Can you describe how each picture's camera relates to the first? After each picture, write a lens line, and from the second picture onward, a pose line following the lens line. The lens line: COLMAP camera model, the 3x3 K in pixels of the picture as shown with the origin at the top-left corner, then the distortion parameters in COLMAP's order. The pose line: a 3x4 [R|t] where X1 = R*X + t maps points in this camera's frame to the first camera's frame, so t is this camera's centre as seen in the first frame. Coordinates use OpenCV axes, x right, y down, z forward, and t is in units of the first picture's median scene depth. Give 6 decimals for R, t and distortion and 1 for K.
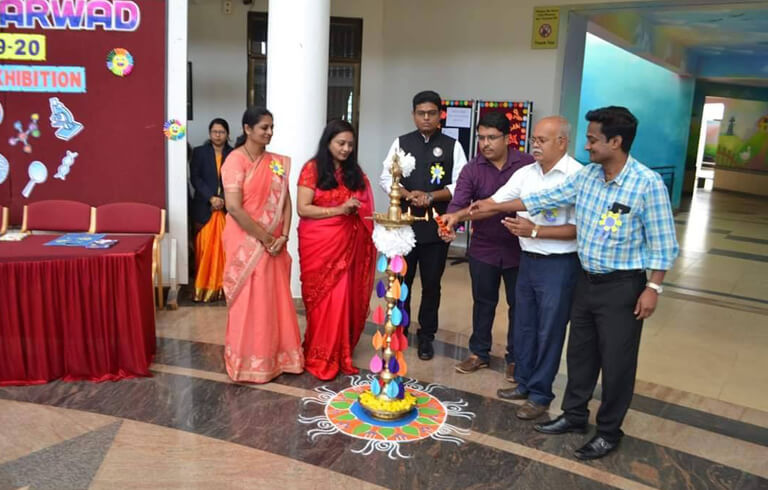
lens RADIAL K [[658.2, 0, 384.0], [0, 658.2, 245.0], [0, 0, 1]] dist [-0.097453, 0.006173]
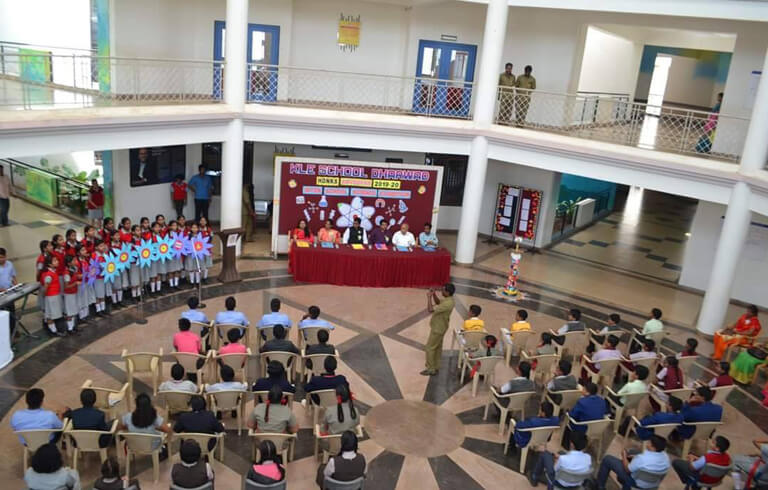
lens RADIAL K [[658.2, 0, 384.0], [0, 658.2, 245.0], [0, 0, 1]] dist [-0.097453, 0.006173]
pose [[0.998466, 0.041252, 0.036935, -0.720094], [-0.044783, 0.993929, 0.100498, -0.337000], [-0.032565, -0.101998, 0.994251, -2.343808]]
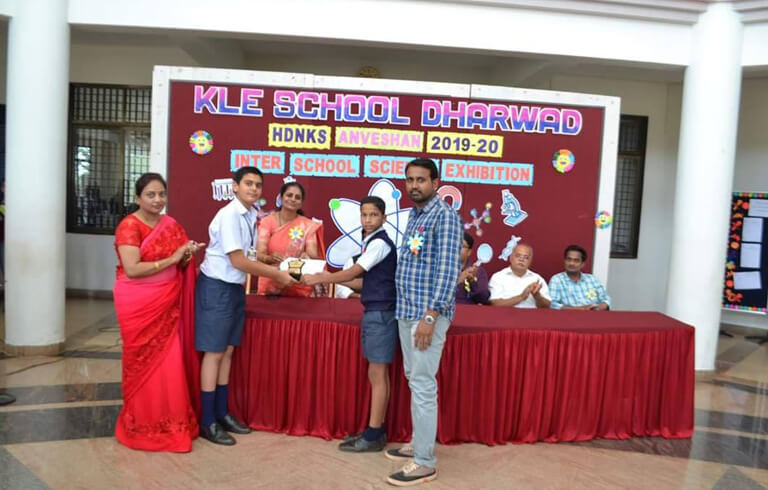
lens RADIAL K [[658.2, 0, 384.0], [0, 658.2, 245.0], [0, 0, 1]] dist [-0.097453, 0.006173]
pose [[0.993180, 0.017192, -0.115320, -0.602156], [-0.030153, 0.993295, -0.111605, 0.008578], [0.112628, 0.114321, 0.987039, -0.189019]]
